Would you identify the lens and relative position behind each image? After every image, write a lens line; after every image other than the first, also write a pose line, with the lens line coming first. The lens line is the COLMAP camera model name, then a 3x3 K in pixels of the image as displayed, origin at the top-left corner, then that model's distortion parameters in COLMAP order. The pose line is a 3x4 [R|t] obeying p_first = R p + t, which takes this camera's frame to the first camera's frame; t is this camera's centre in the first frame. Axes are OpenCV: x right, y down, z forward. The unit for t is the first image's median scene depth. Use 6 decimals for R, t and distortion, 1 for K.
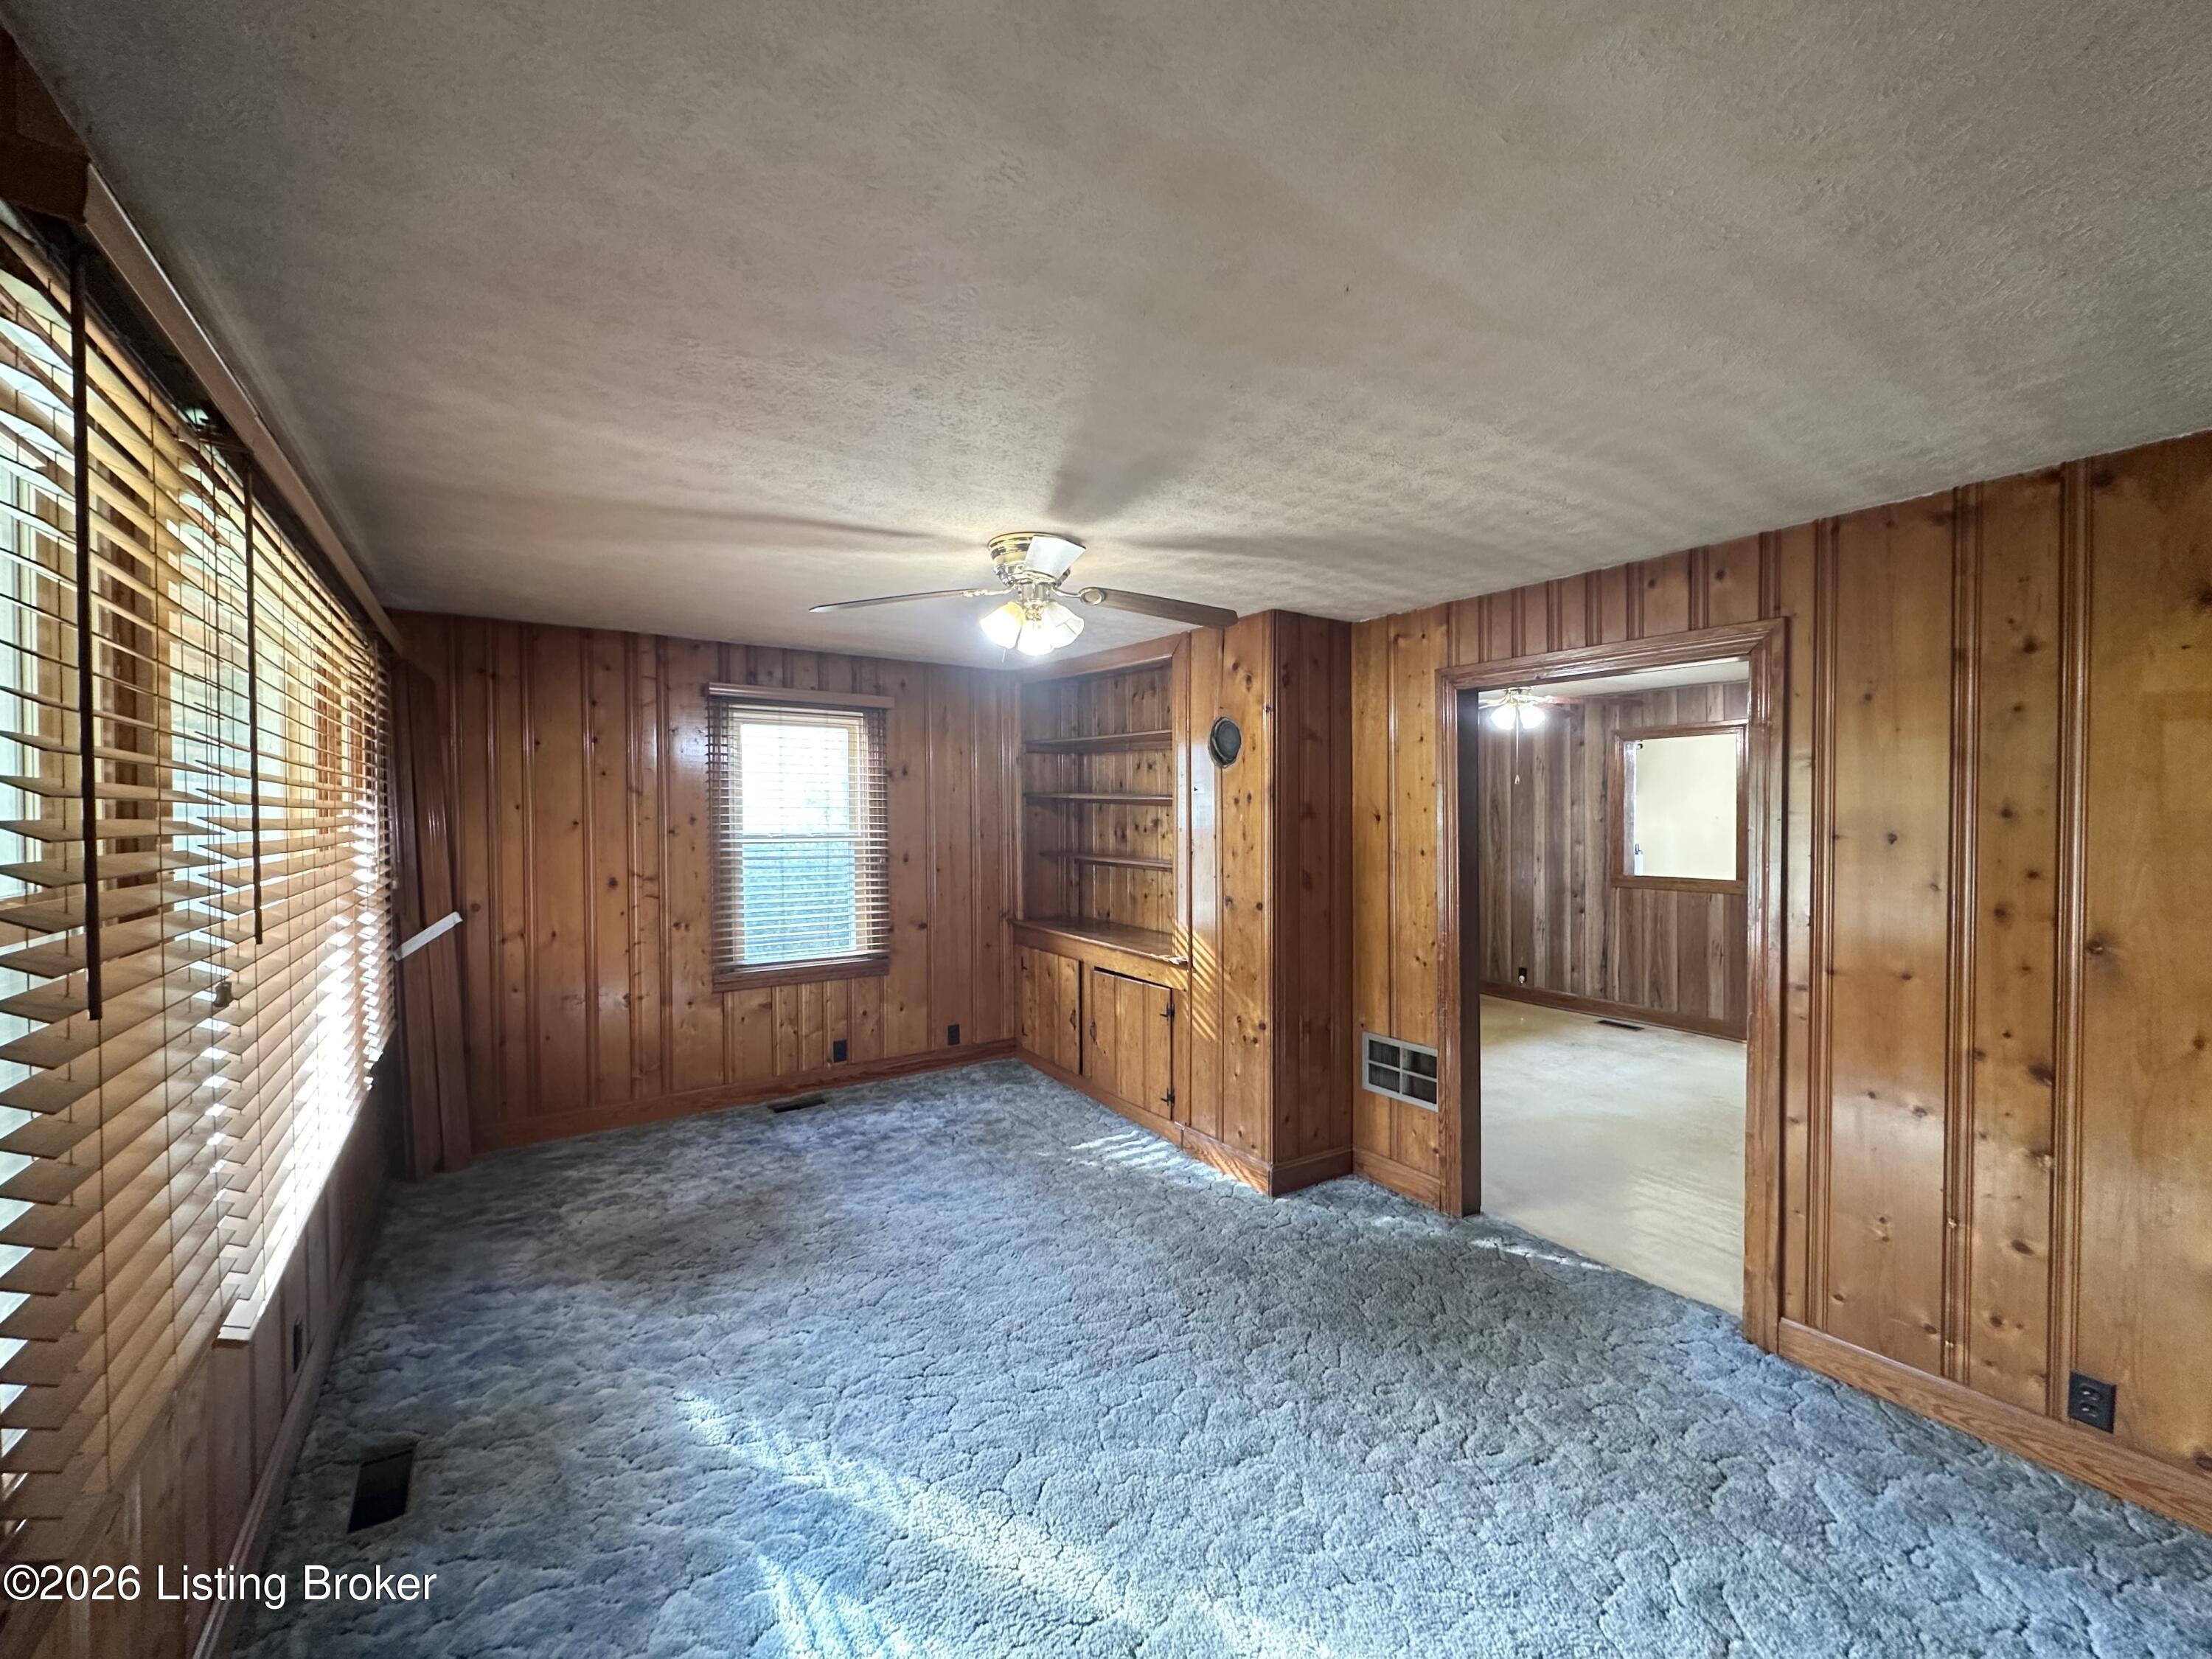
lens RADIAL K [[873.1, 0, 1109.2], [0, 873.1, 827.8], [0, 0, 1]] dist [-0.002972, 0.000074]
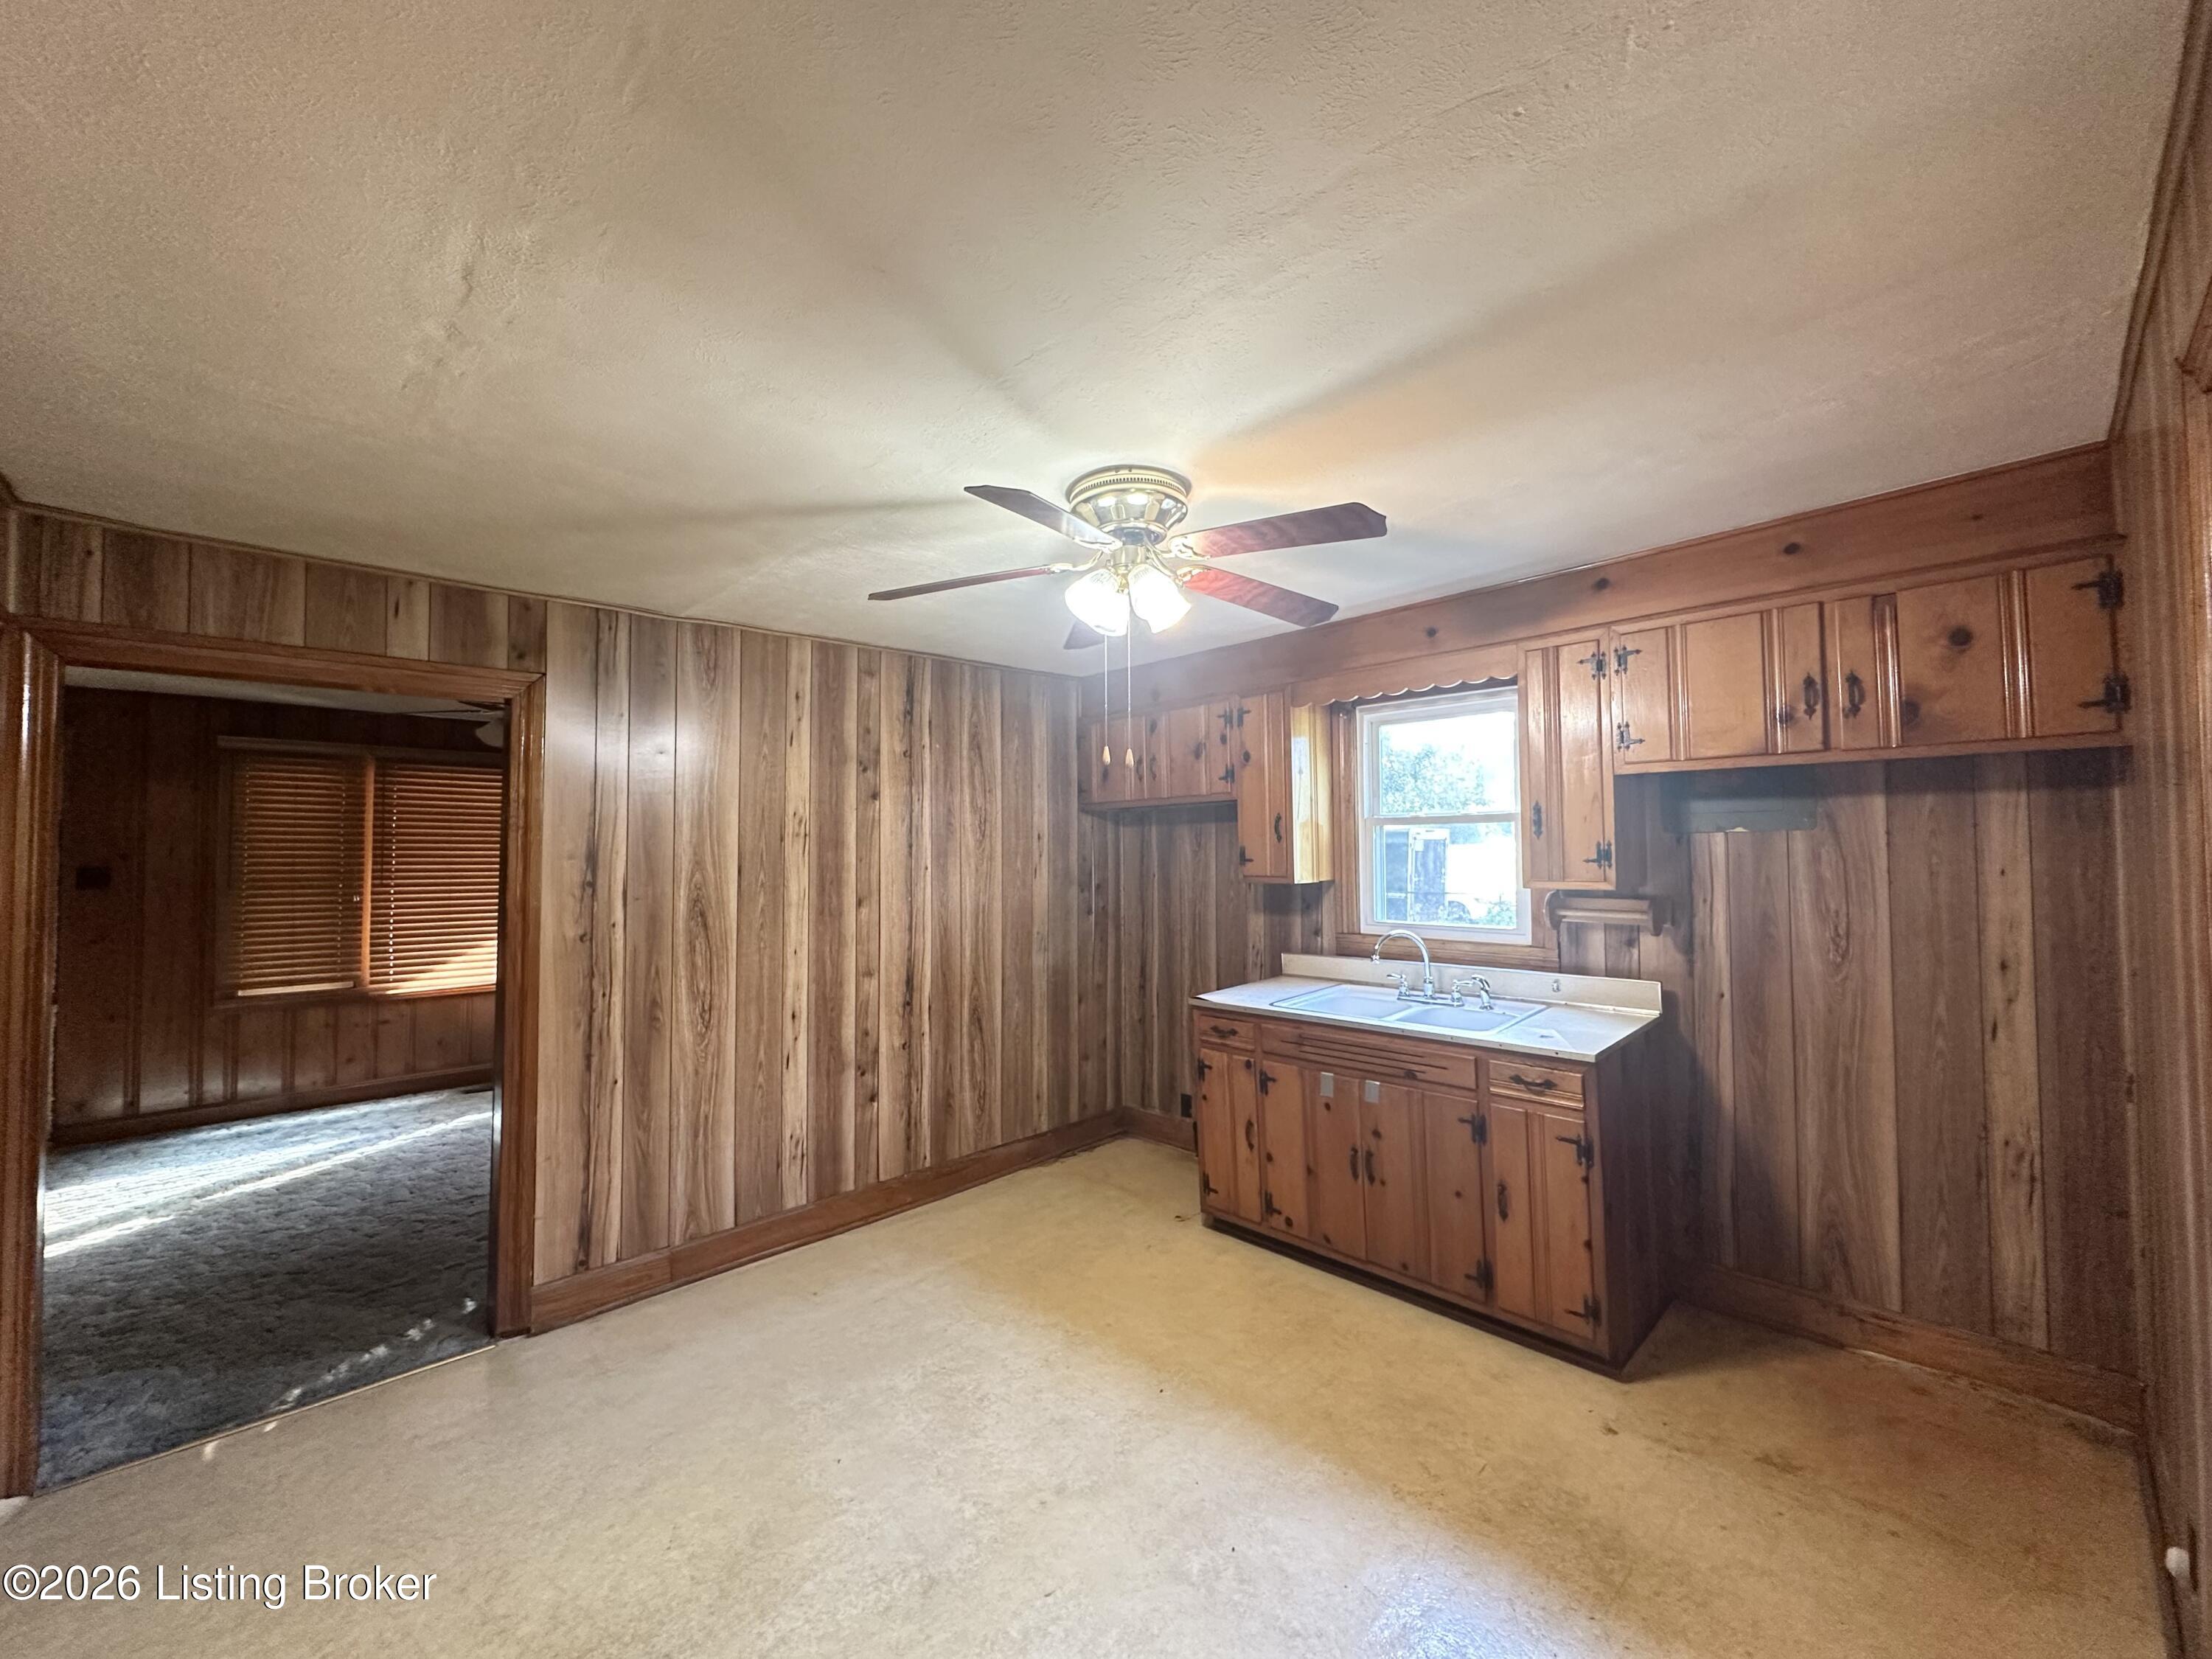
lens RADIAL K [[873.1, 0, 1121.6], [0, 873.1, 830.9], [0, 0, 1]] dist [-0.002972, 0.000074]
pose [[0.177470, -0.030919, -0.983640, 1.356266], [-0.004867, 0.999467, -0.032295, -0.011767], [0.984114, 0.010519, 0.177224, 1.441407]]
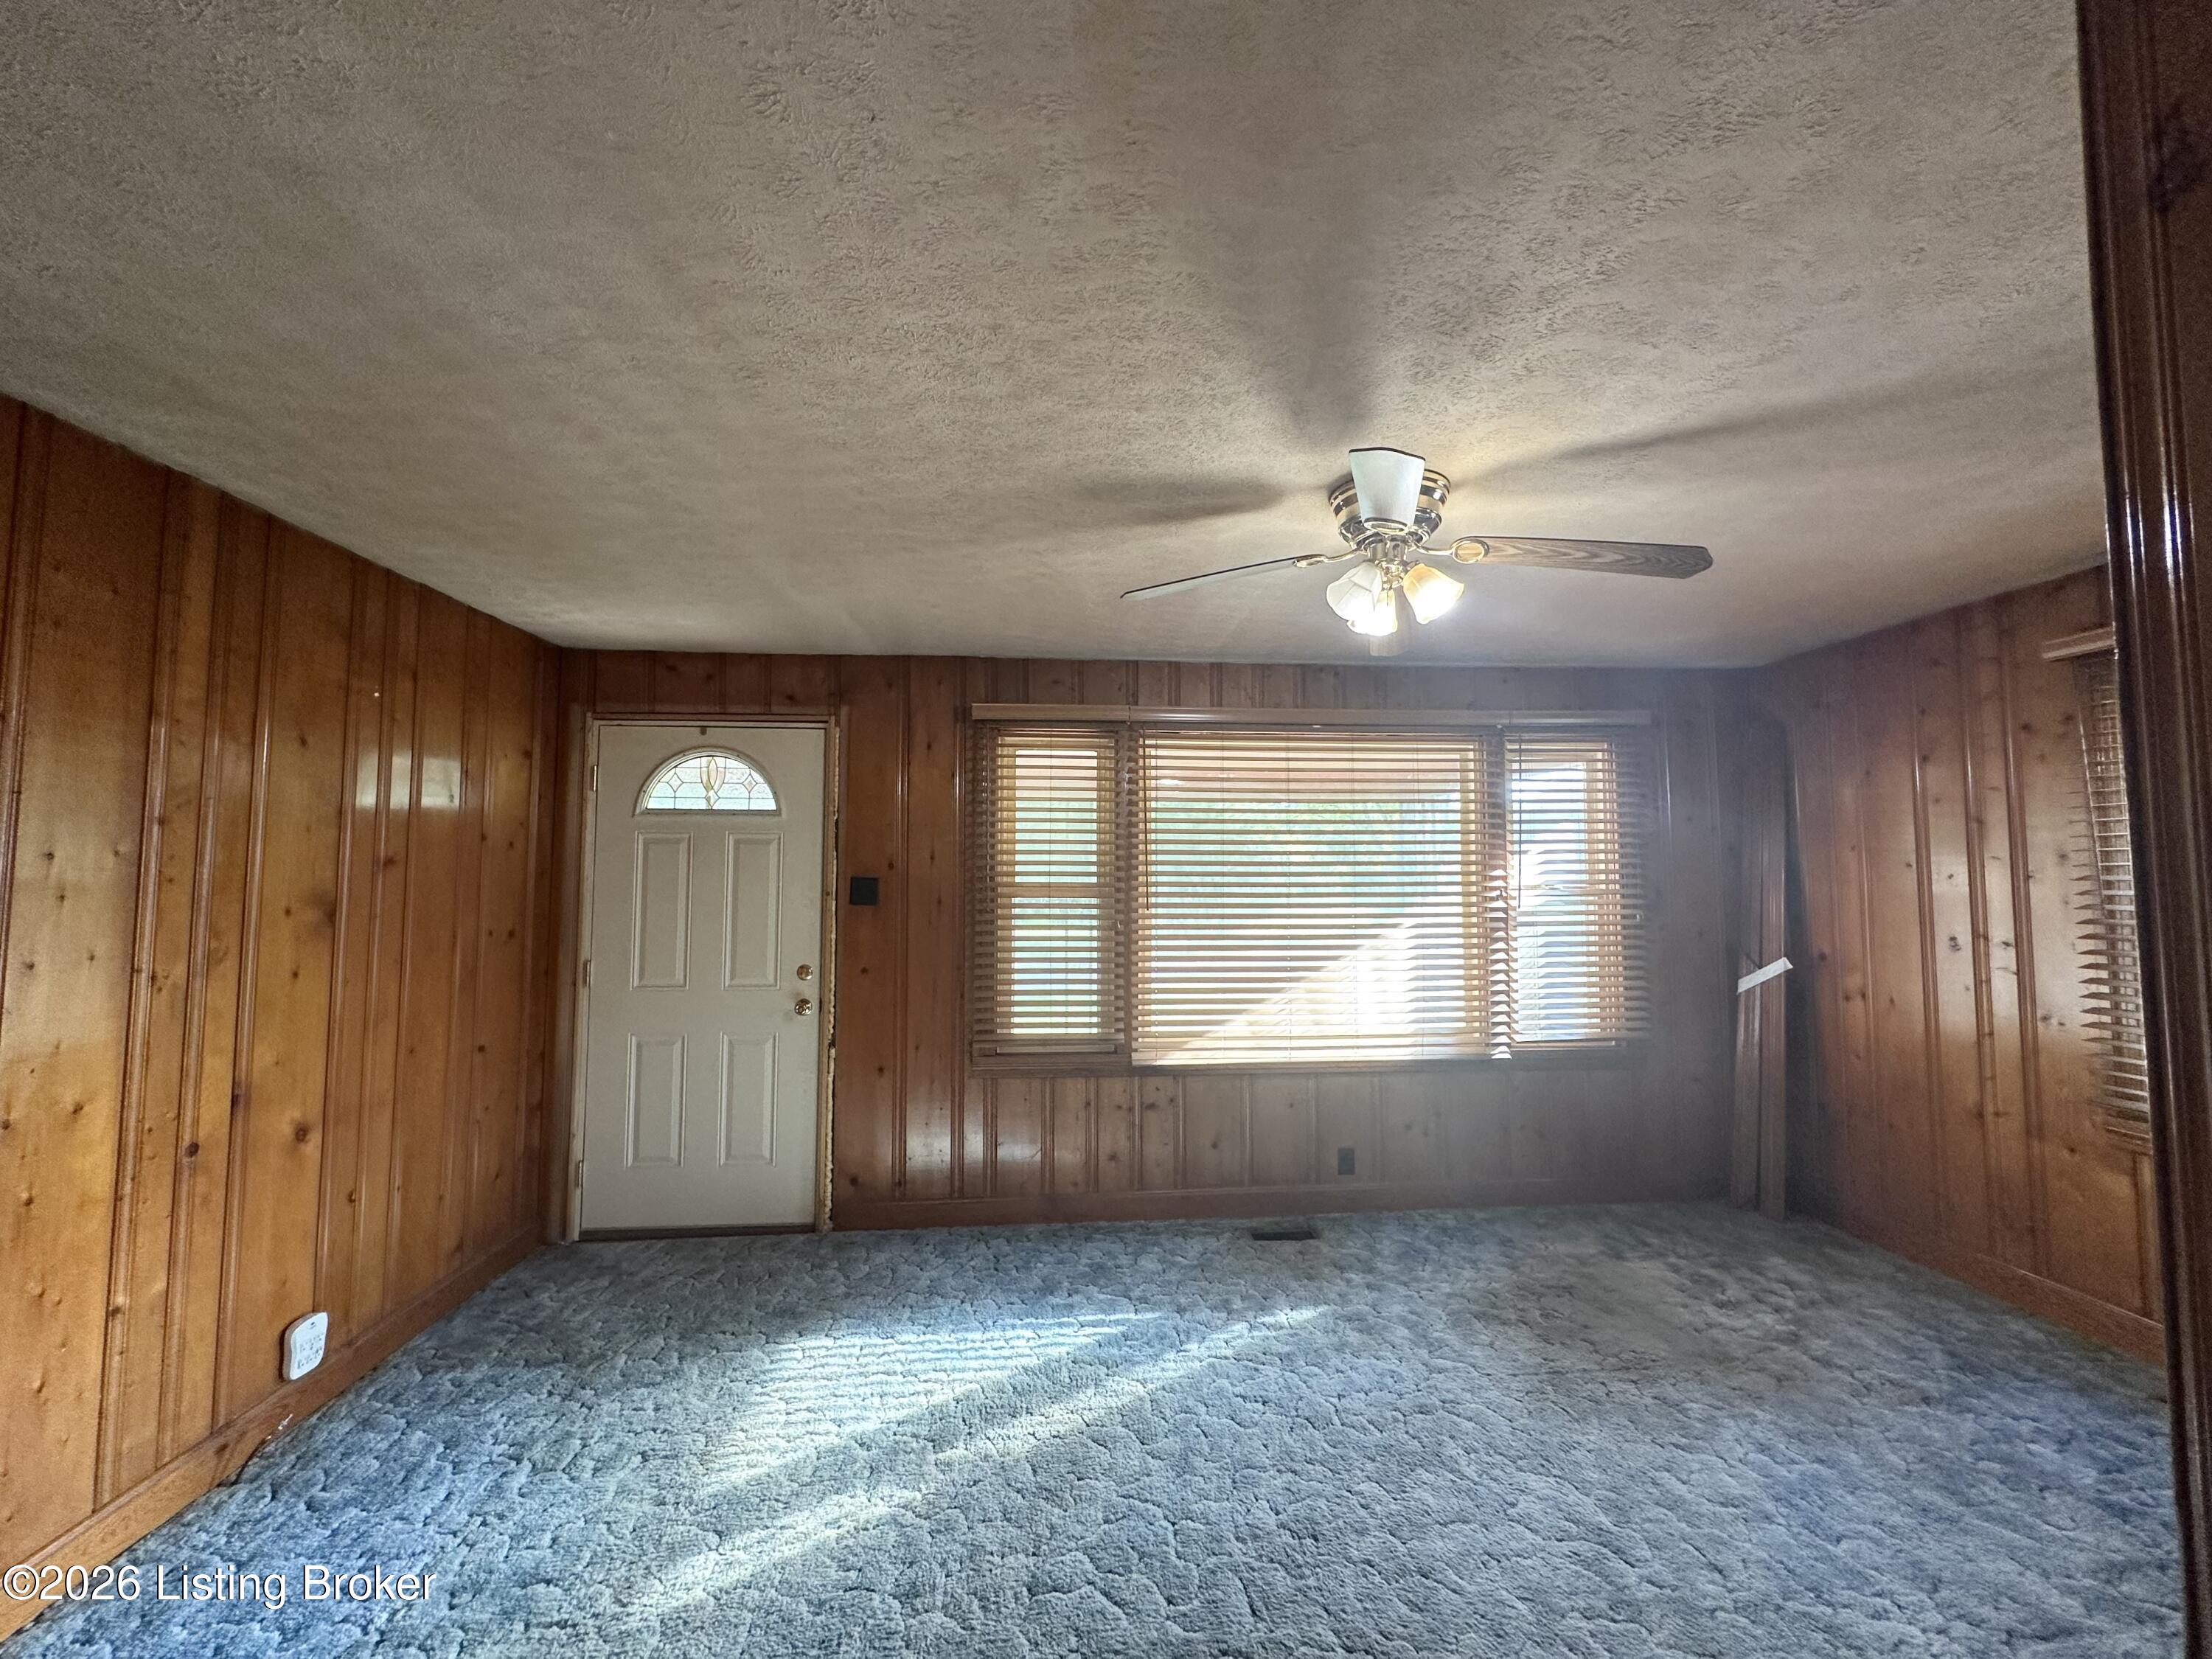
lens RADIAL K [[873.1, 0, 1113.5], [0, 873.1, 833.8], [0, 0, 1]] dist [-0.002972, 0.000074]
pose [[-0.478381, -0.044213, -0.877039, 0.539731], [-0.013080, 0.998980, -0.043226, 0.010421], [0.878055, -0.009206, -0.478471, 0.898317]]
